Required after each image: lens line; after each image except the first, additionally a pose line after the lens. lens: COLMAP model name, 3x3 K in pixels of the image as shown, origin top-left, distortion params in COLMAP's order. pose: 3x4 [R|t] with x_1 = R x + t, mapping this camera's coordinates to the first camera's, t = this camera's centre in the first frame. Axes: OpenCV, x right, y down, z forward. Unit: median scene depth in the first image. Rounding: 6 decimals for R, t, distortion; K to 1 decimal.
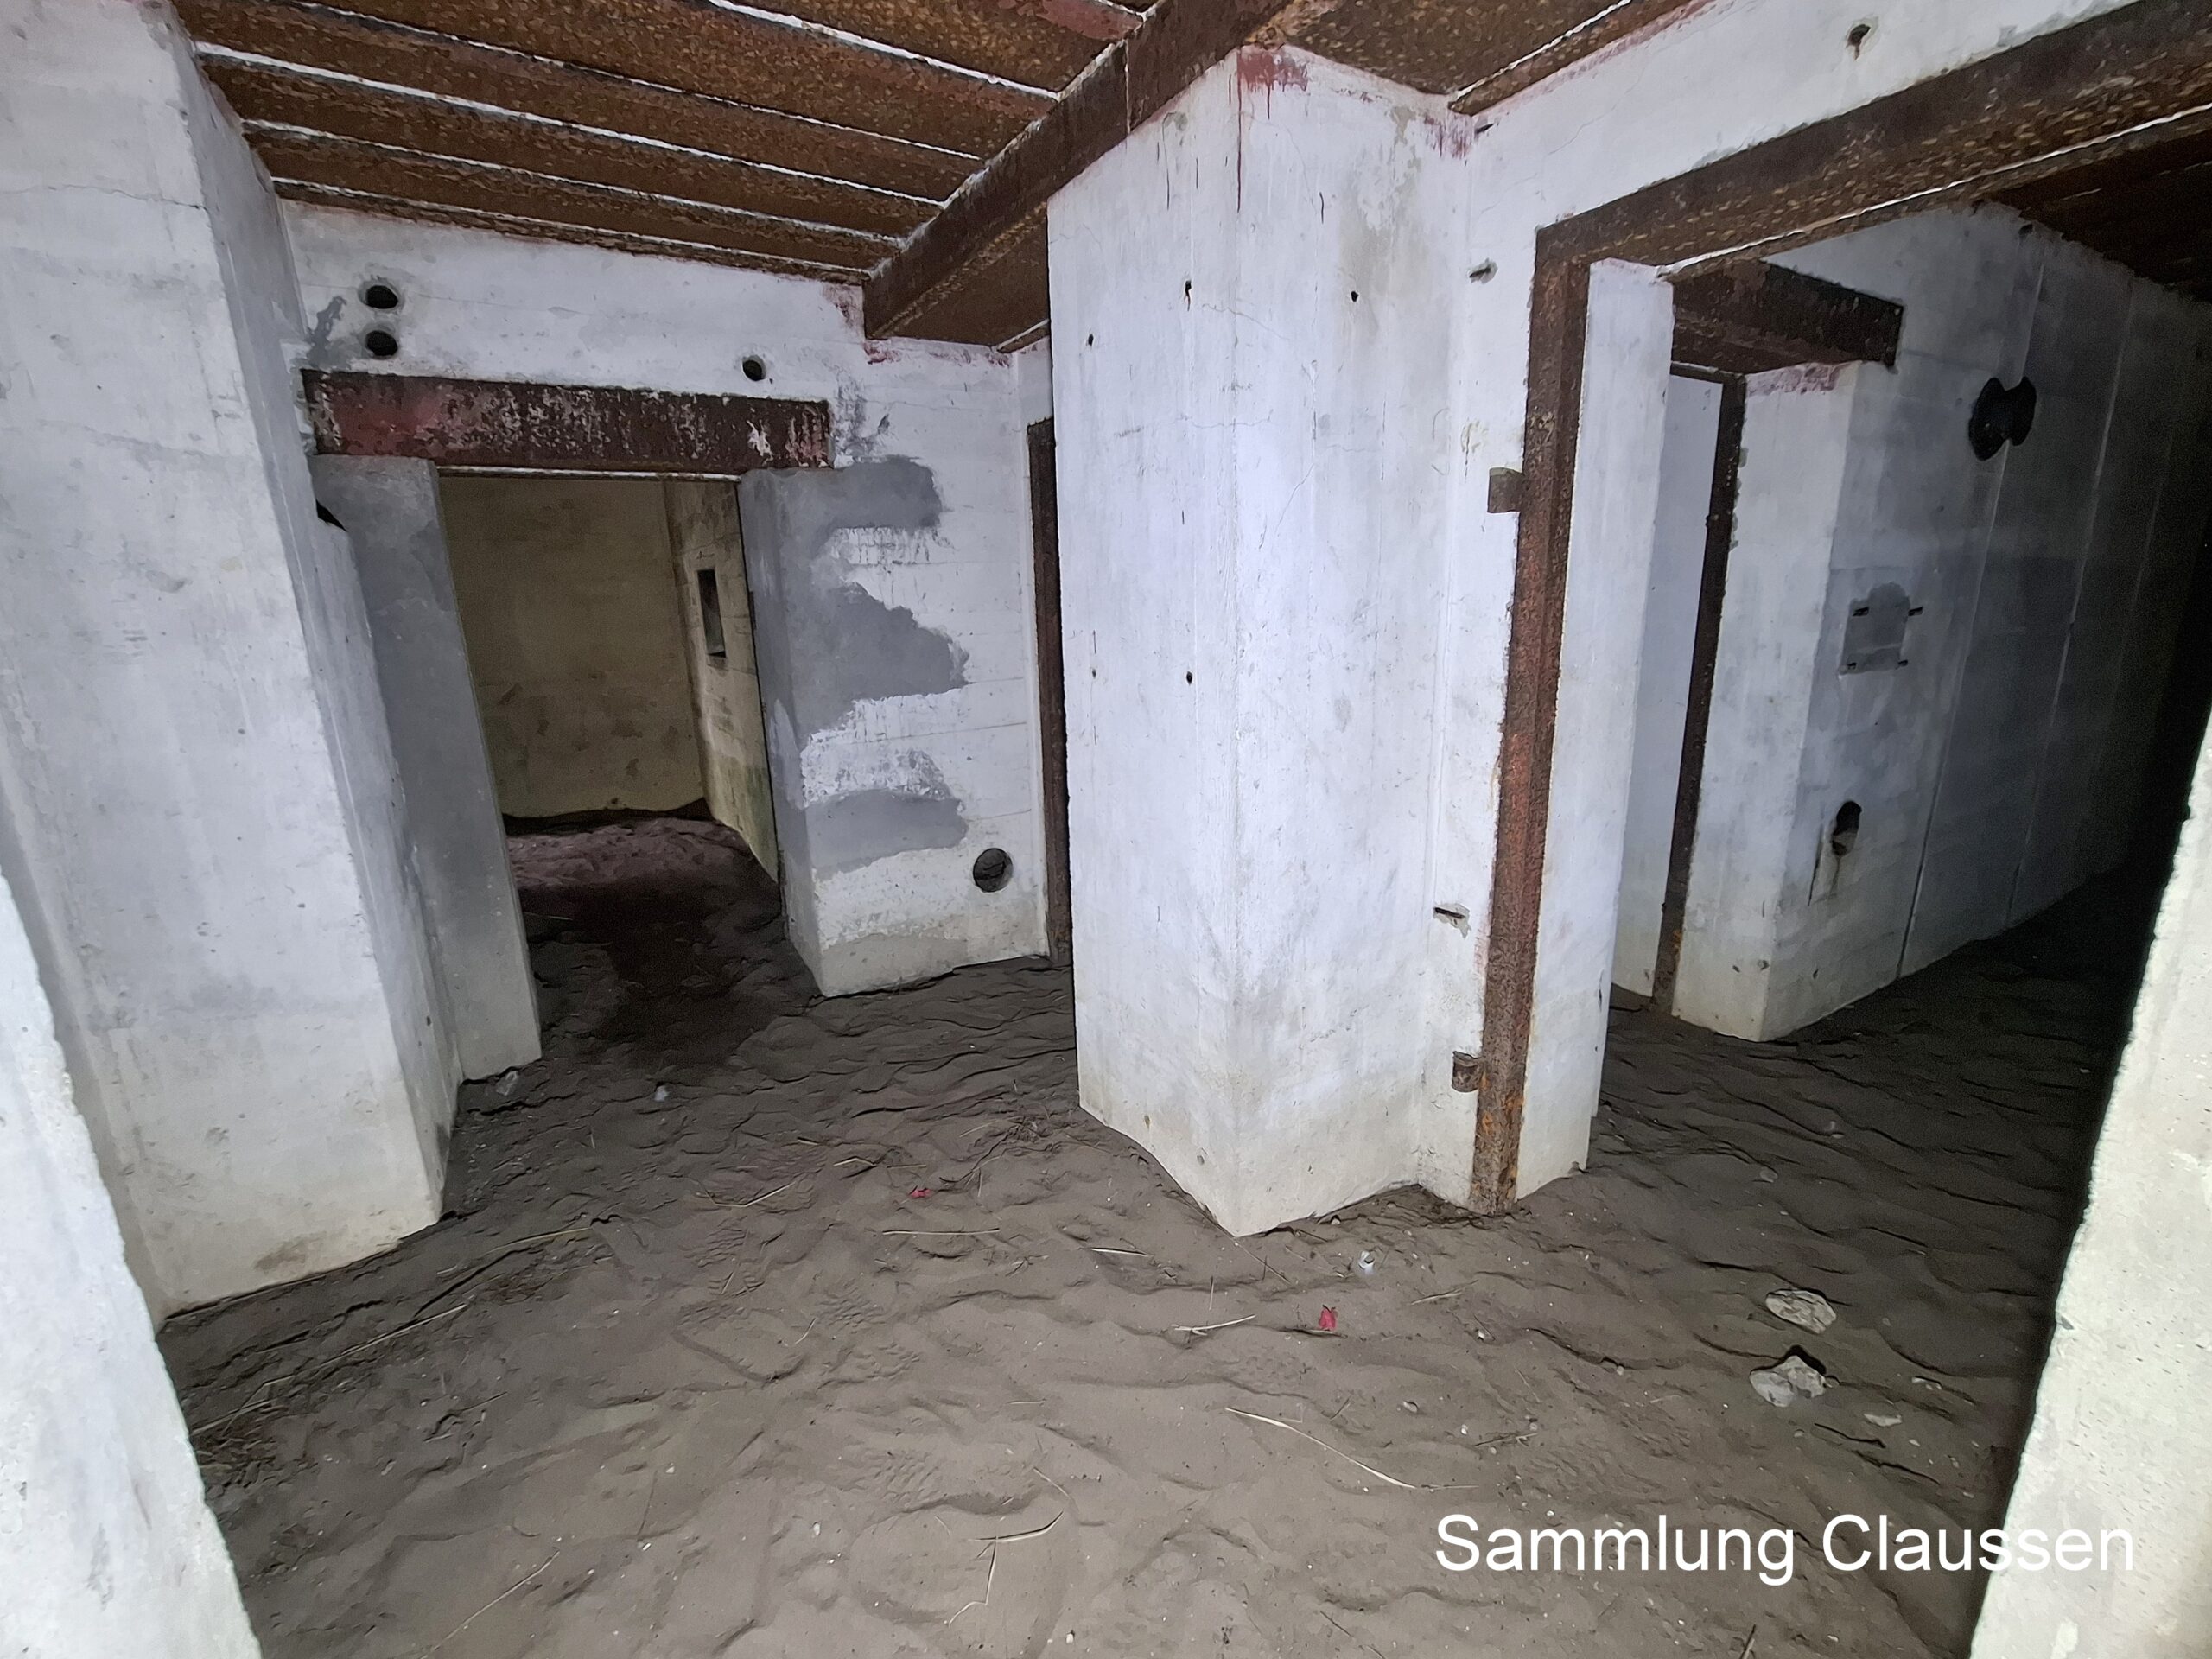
lens RADIAL K [[939.8, 0, 1106.0], [0, 939.8, 829.5], [0, 0, 1]] dist [-0.028764, 0.000096]
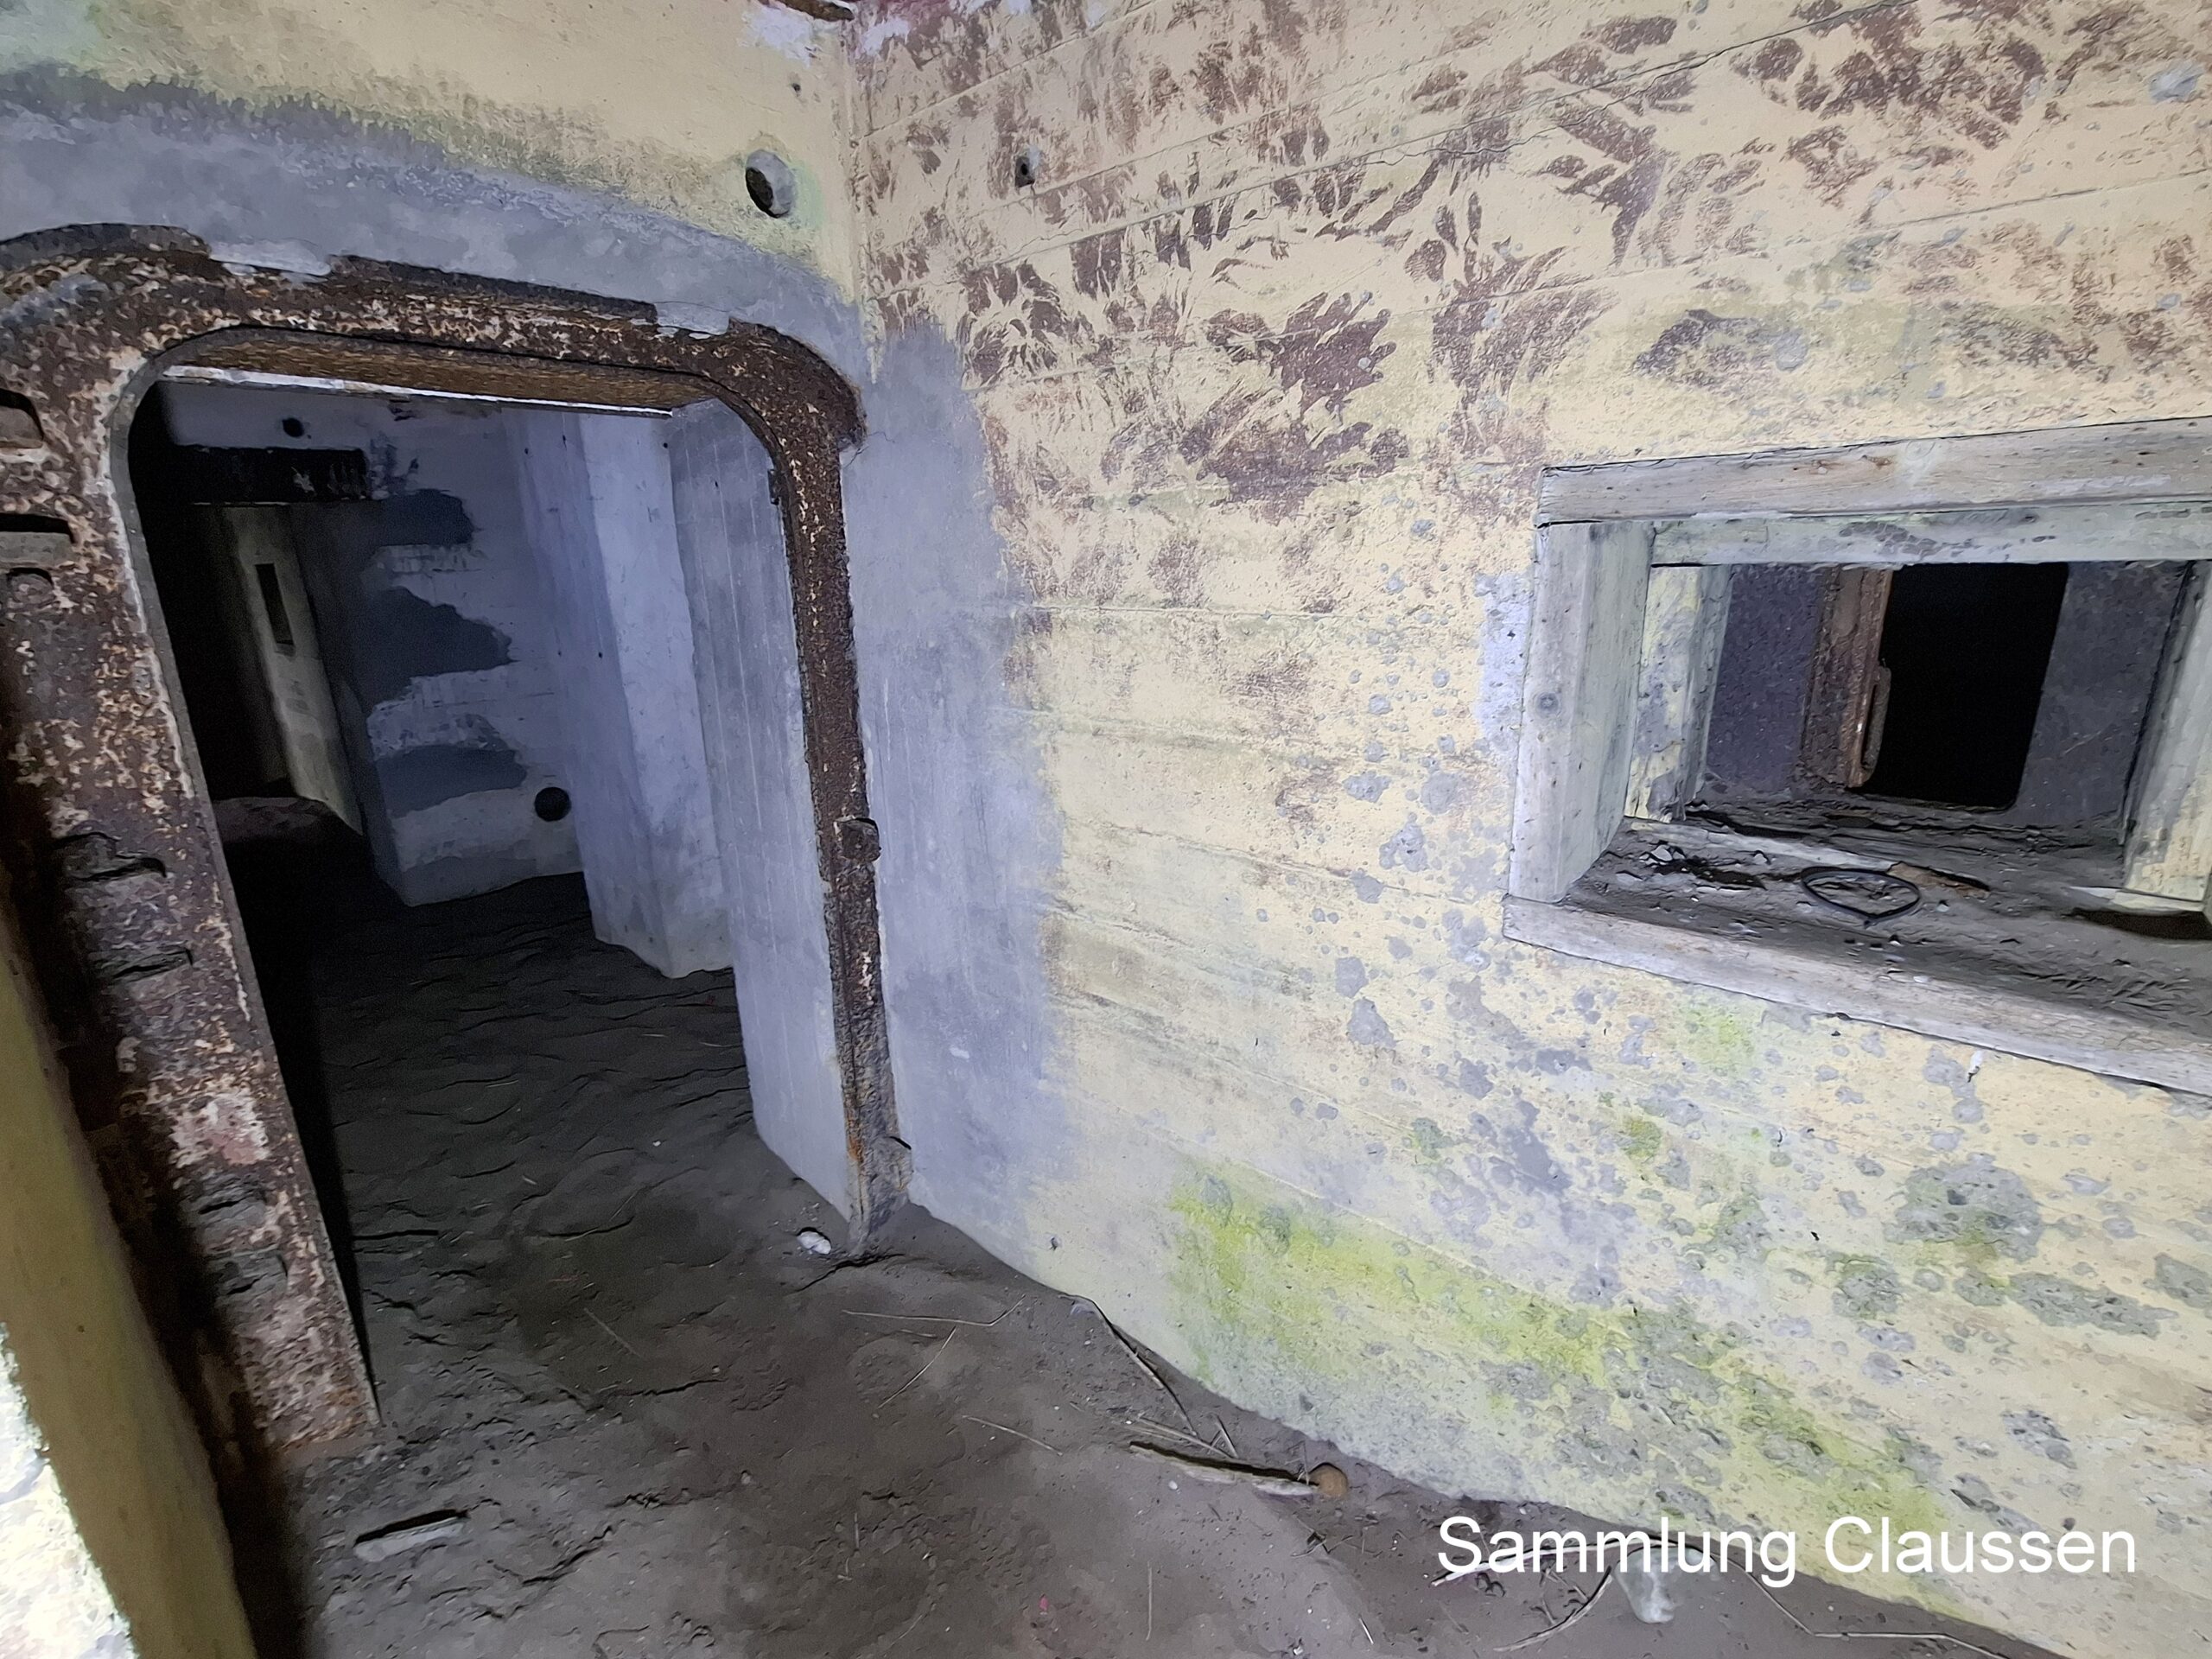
lens RADIAL K [[939.8, 0, 1106.0], [0, 939.8, 829.5], [0, 0, 1]] dist [-0.028764, 0.000096]
pose [[0.946792, -0.082067, 0.311209, 0.229045], [0.071556, 0.996418, 0.045064, 0.084996], [-0.313792, -0.020397, 0.949273, -0.525224]]
